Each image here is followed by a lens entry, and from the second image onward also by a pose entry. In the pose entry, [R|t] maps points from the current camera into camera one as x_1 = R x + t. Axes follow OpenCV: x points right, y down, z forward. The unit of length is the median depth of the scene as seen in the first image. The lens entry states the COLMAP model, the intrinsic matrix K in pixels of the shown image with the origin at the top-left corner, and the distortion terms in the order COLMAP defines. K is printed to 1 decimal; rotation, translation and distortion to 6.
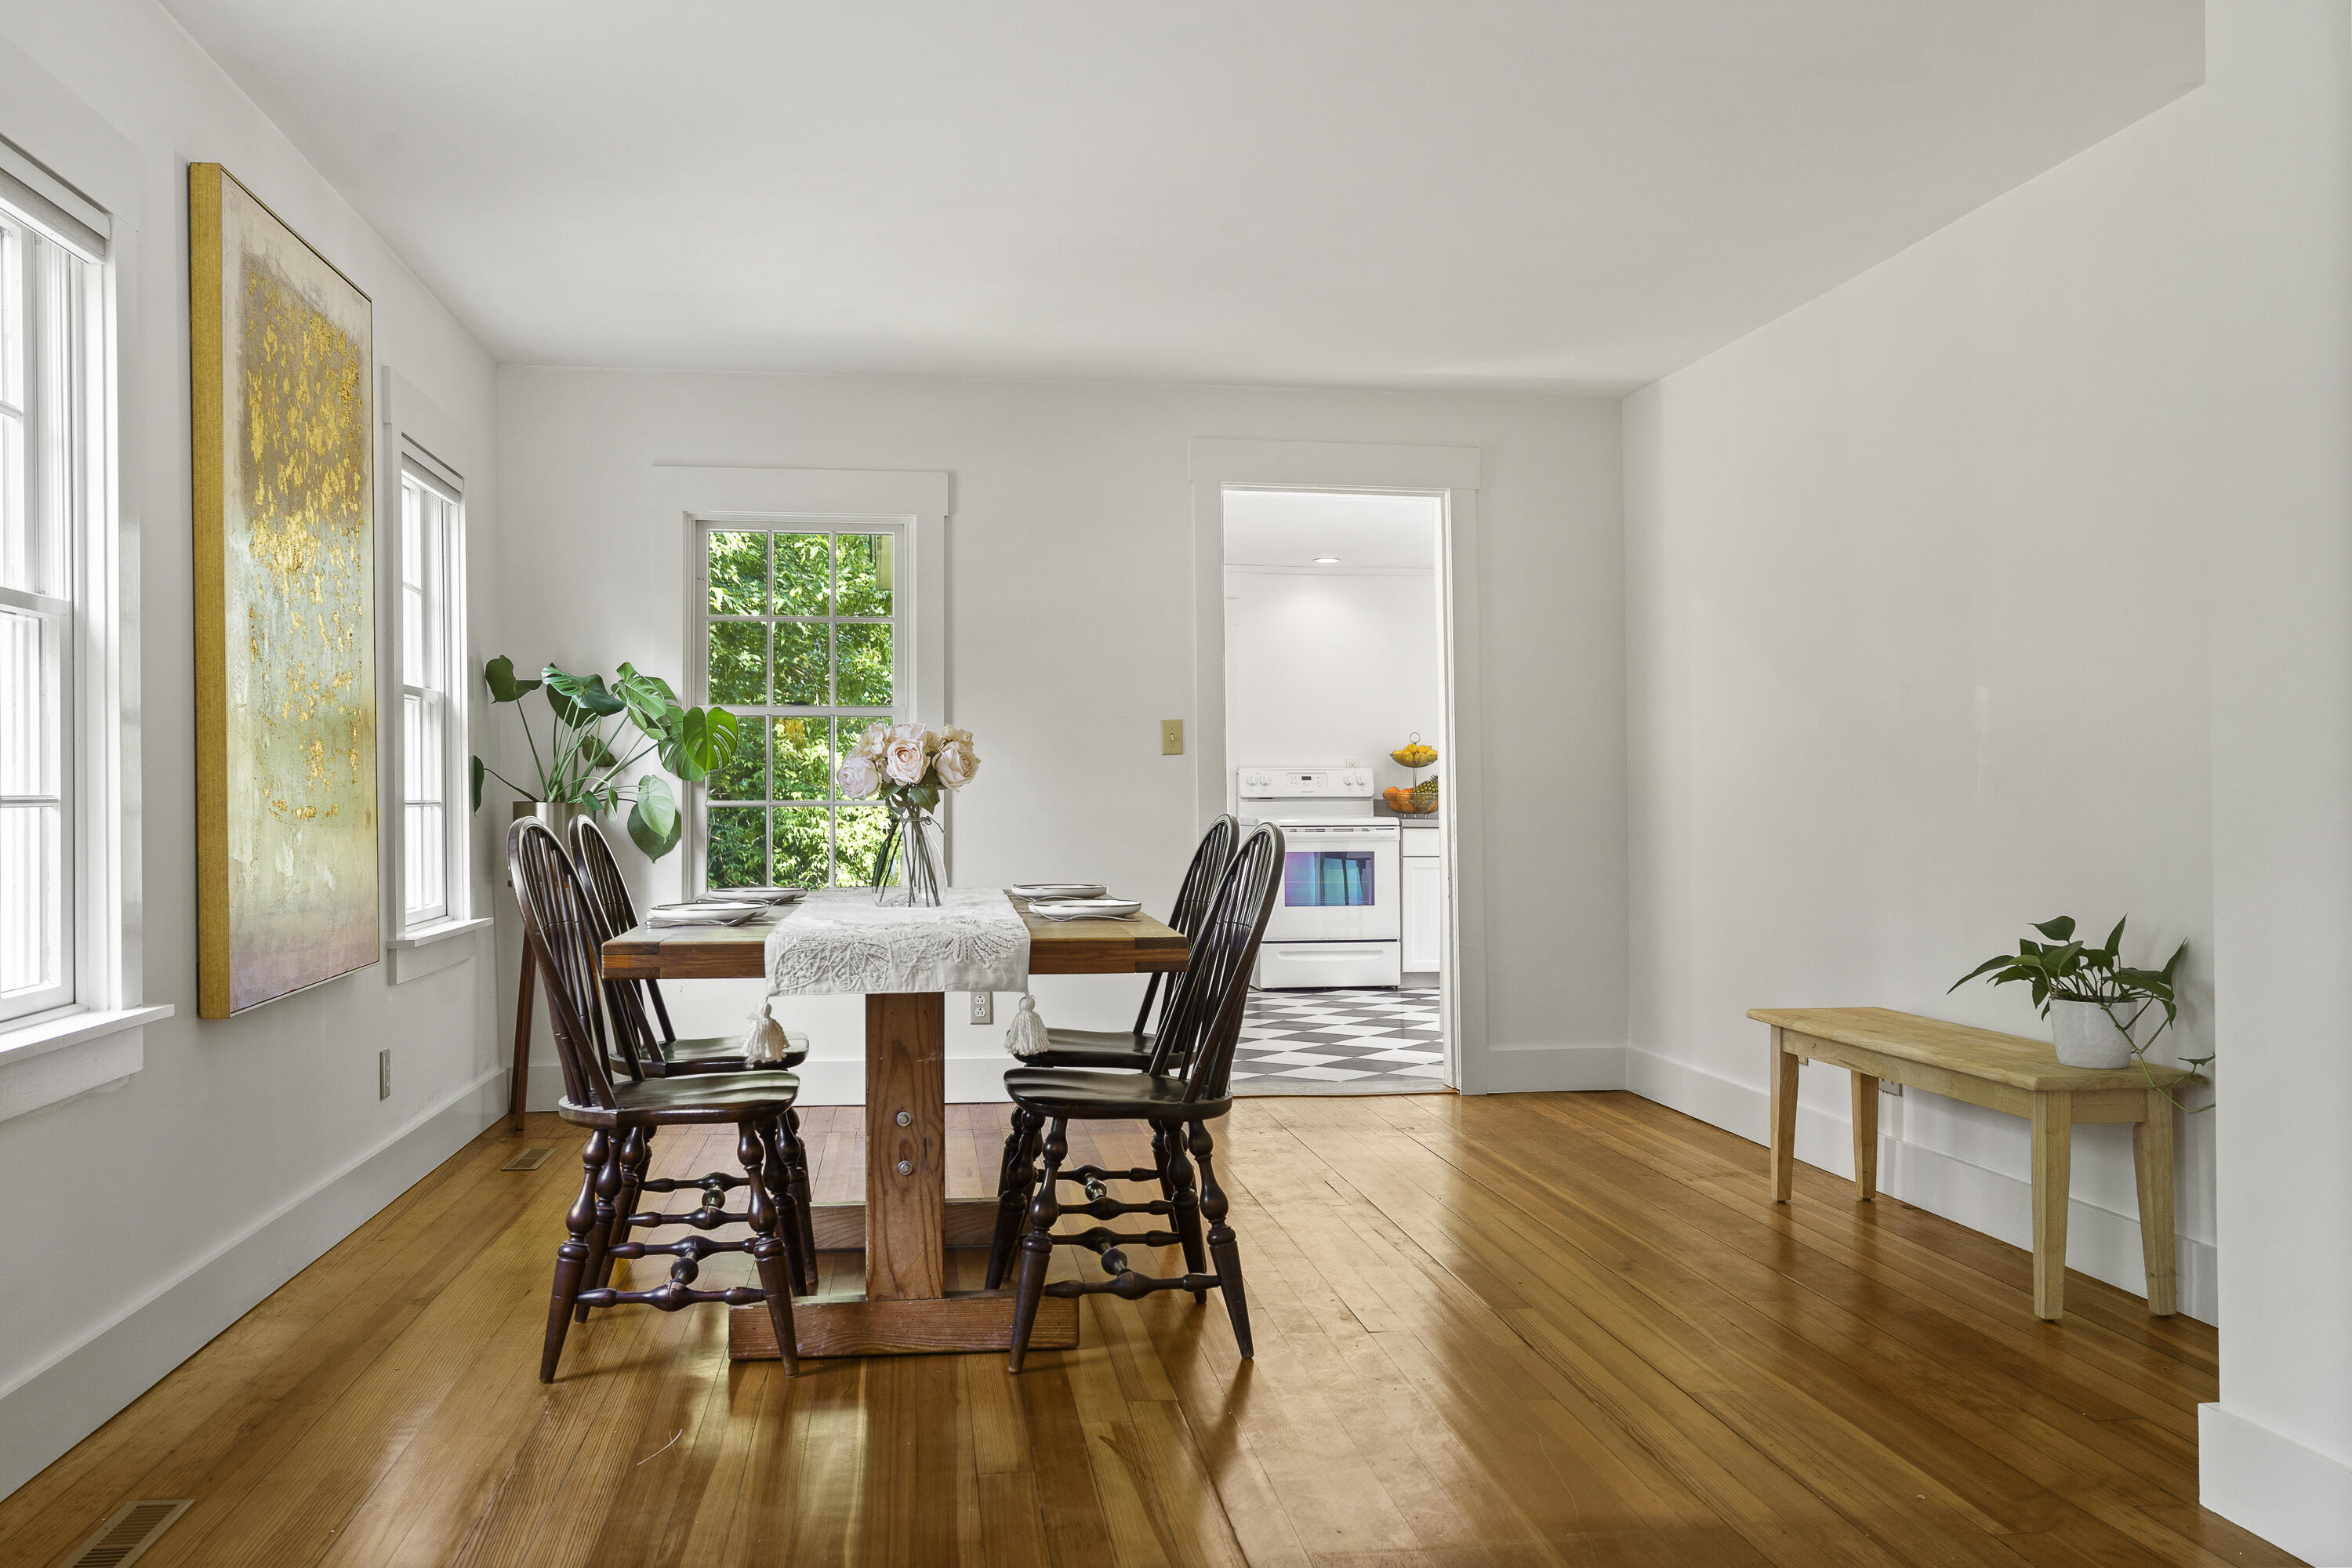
lens RADIAL K [[1980.0, 0, 1180.0], [0, 1980.0, 776.8], [0, 0, 1]] dist [-0.005721, 0.020305]
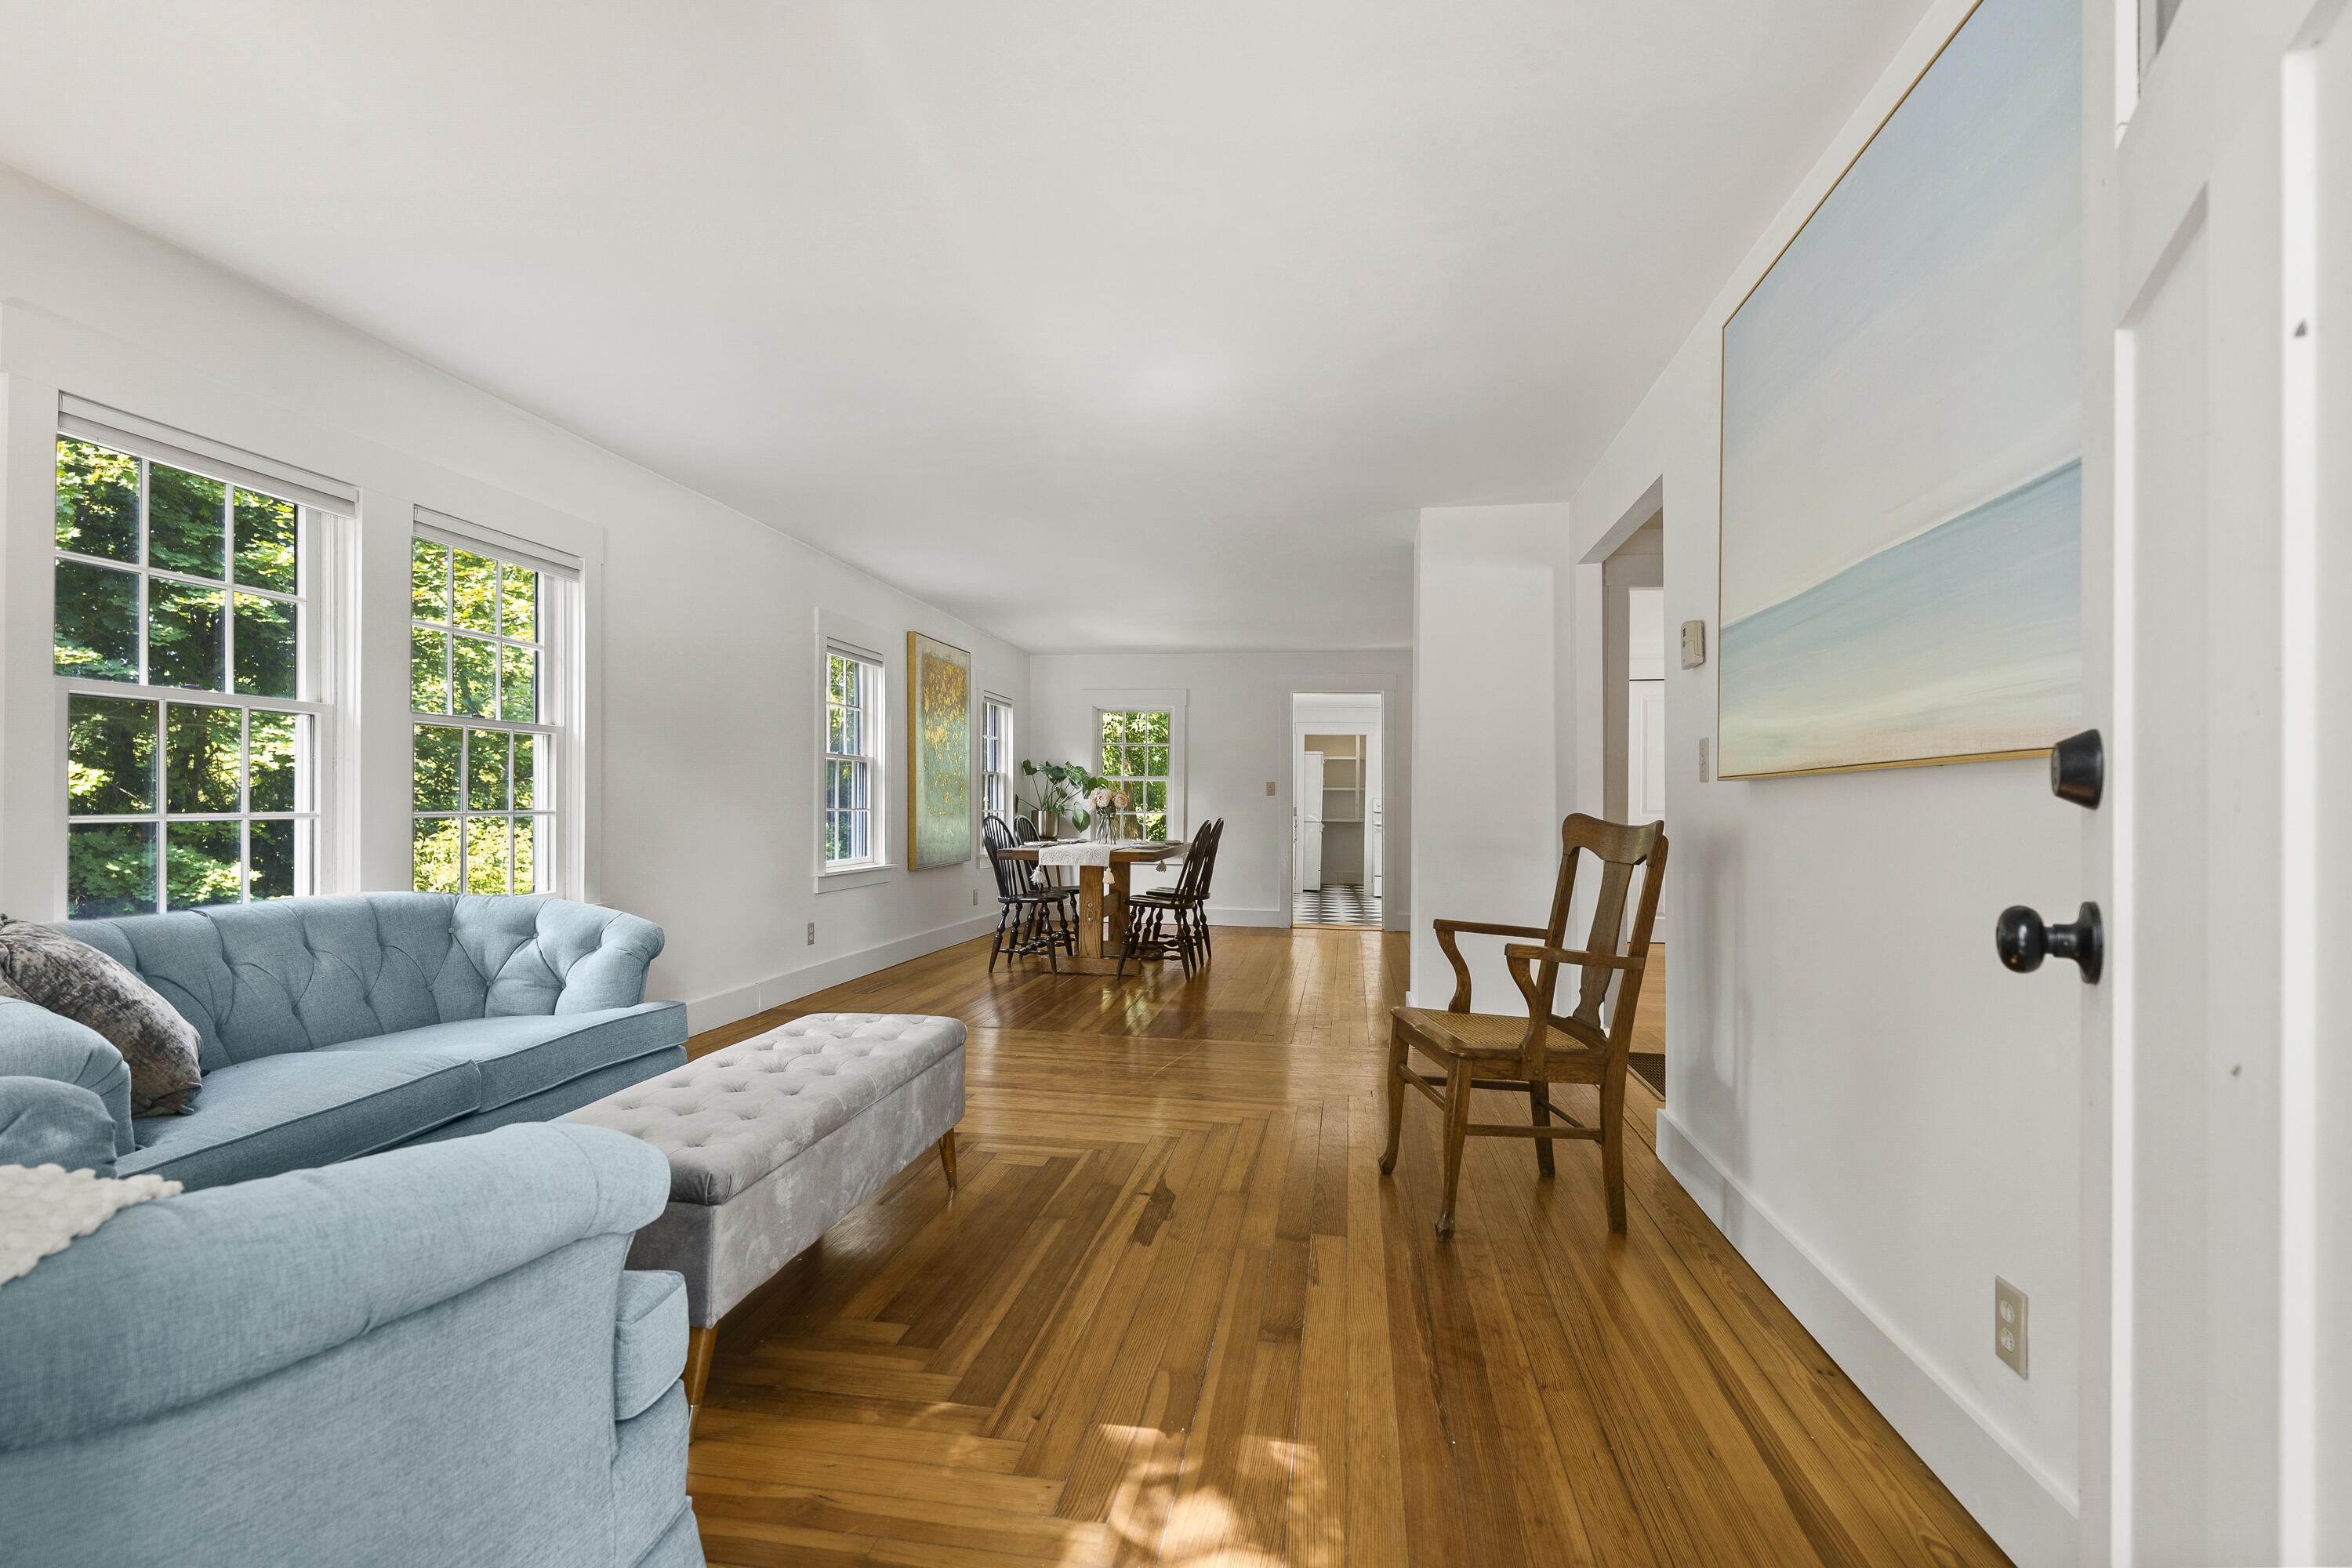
lens RADIAL K [[1059.4, 0, 1181.5], [0, 1059.4, 802.5], [0, 0, 1]] dist [0.000253, -0.000215]
pose [[0.960724, 0.010322, -0.277312, 0.442024], [-0.009413, 0.999945, 0.004610, -0.012059], [0.277344, -0.001819, 0.960769, -0.610161]]
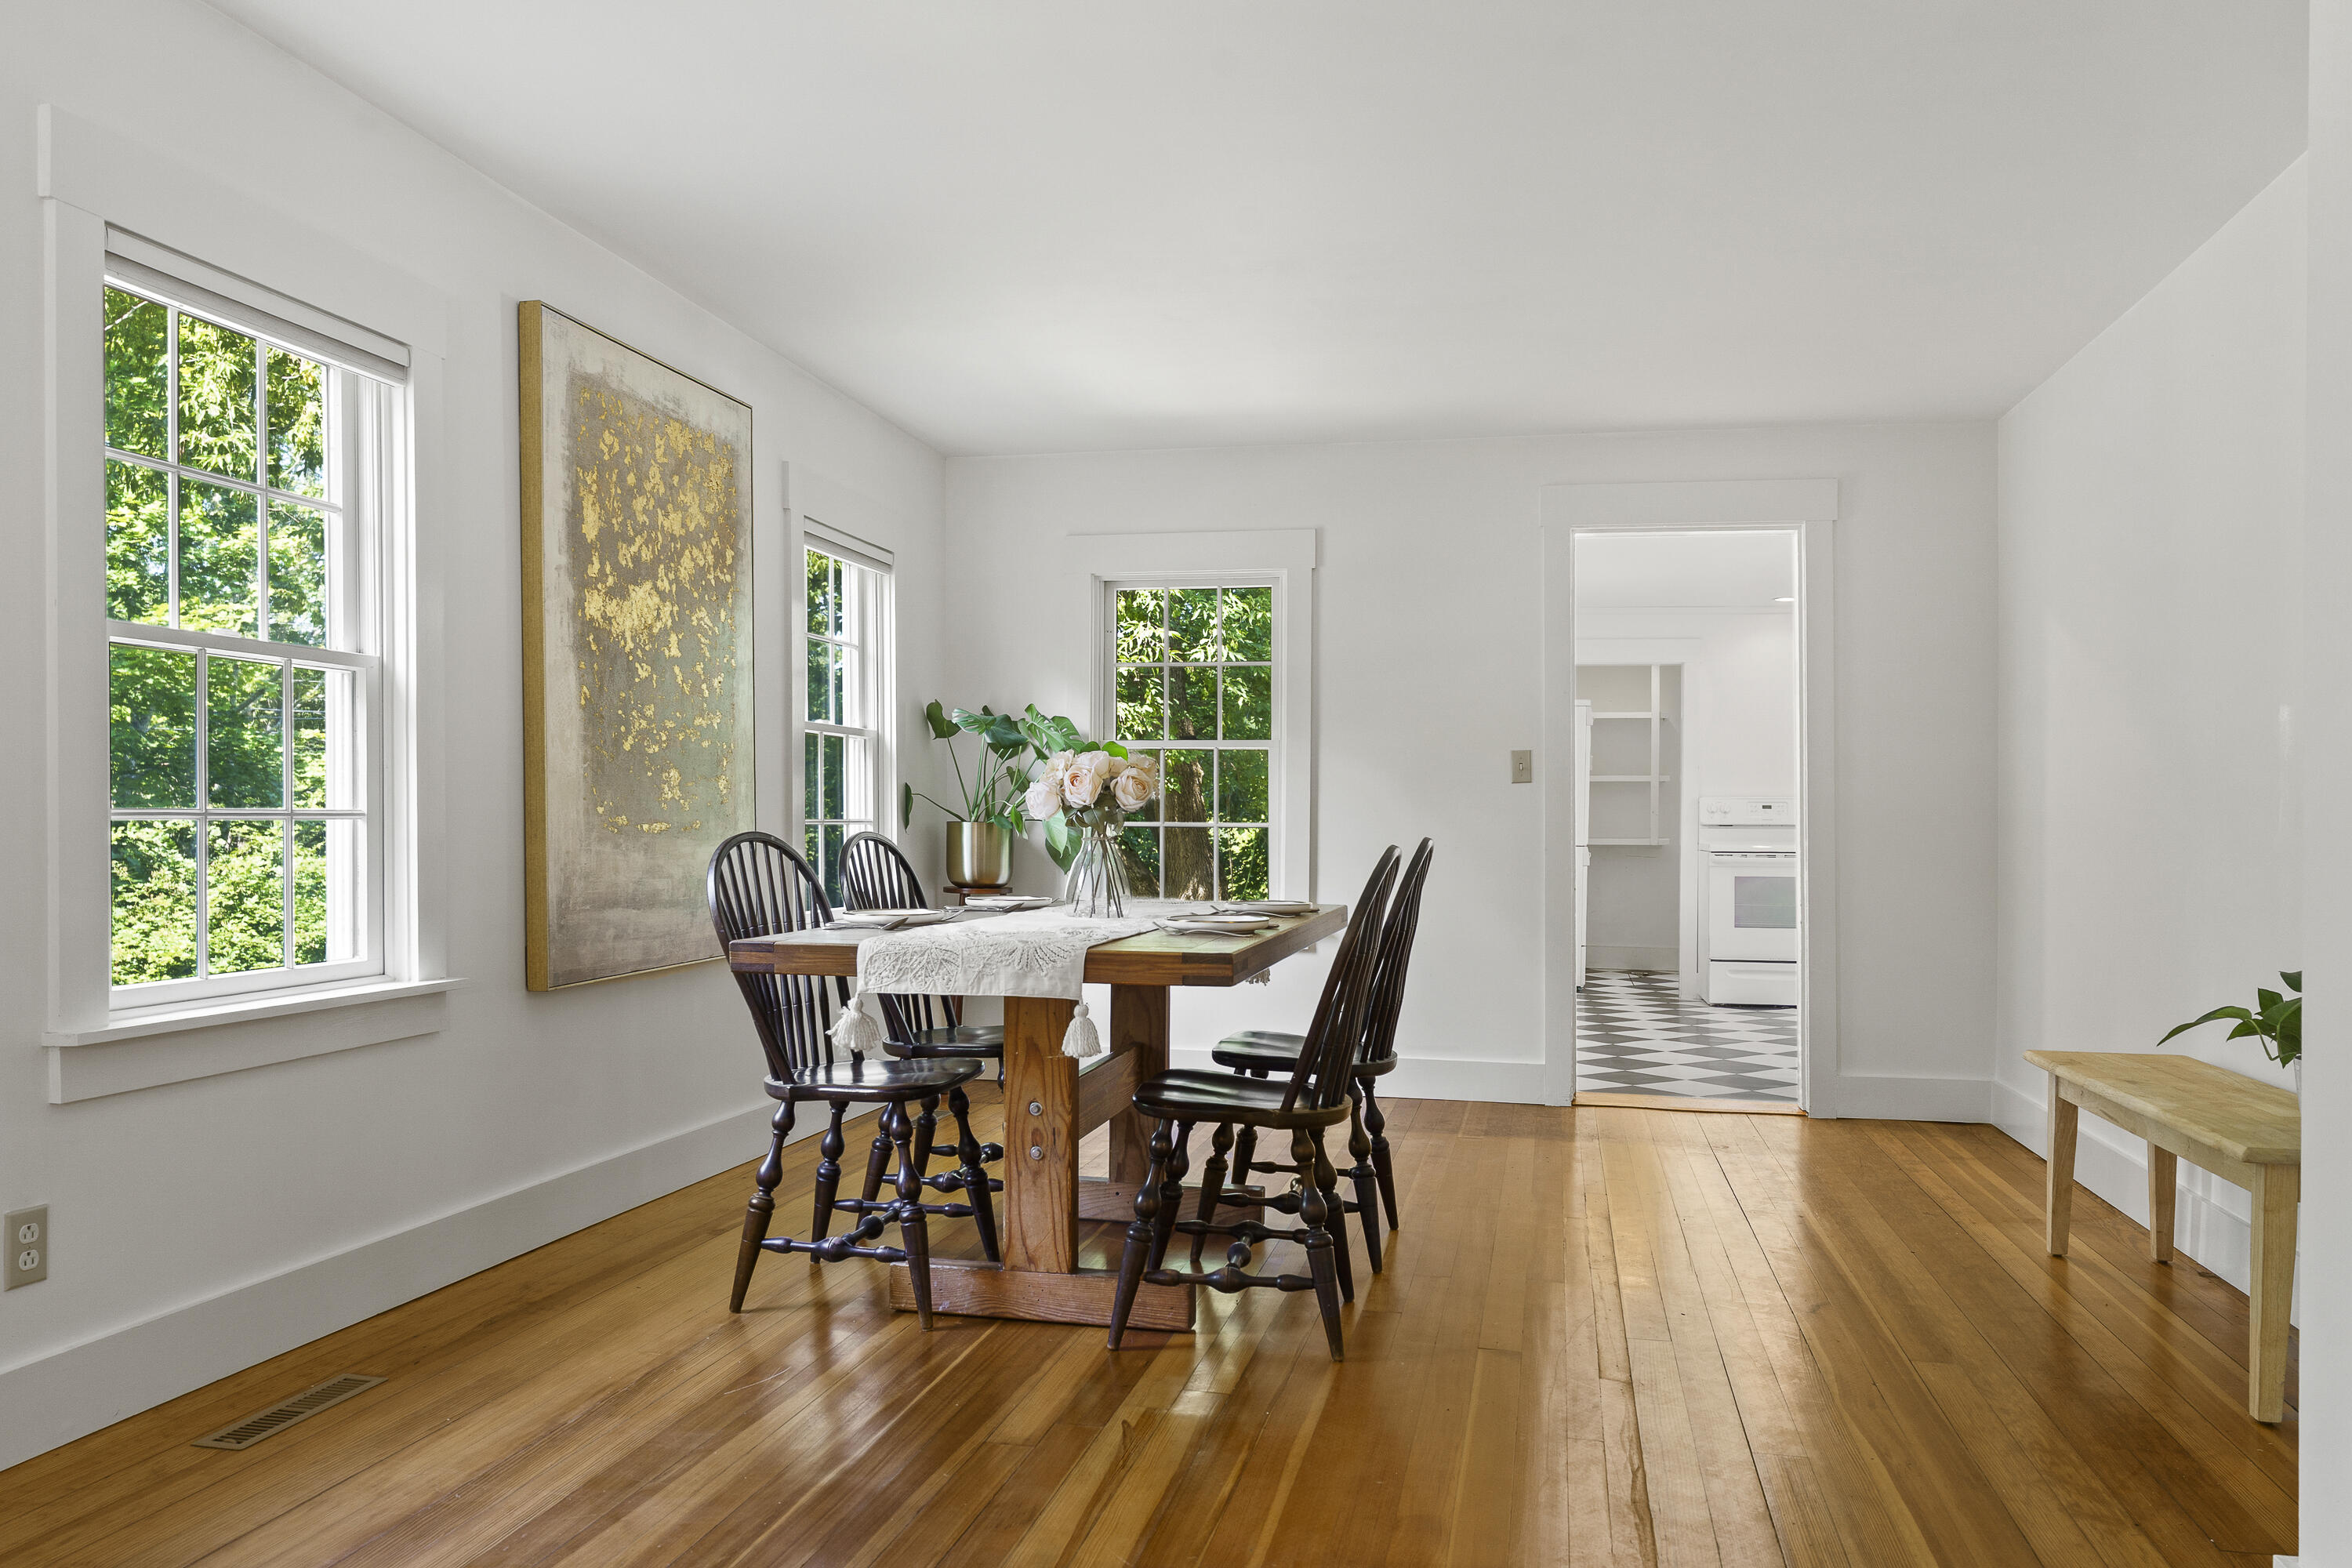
lens RADIAL K [[1695.4, 0, 1173.0], [0, 1695.4, 838.5], [0, 0, 1]] dist [0.001914, 0.002911]
pose [[0.939596, 0.011792, -0.342083, 0.218289], [-0.005047, 0.999775, 0.020602, 0.001663], [0.342249, -0.017631, 0.939444, 0.119187]]
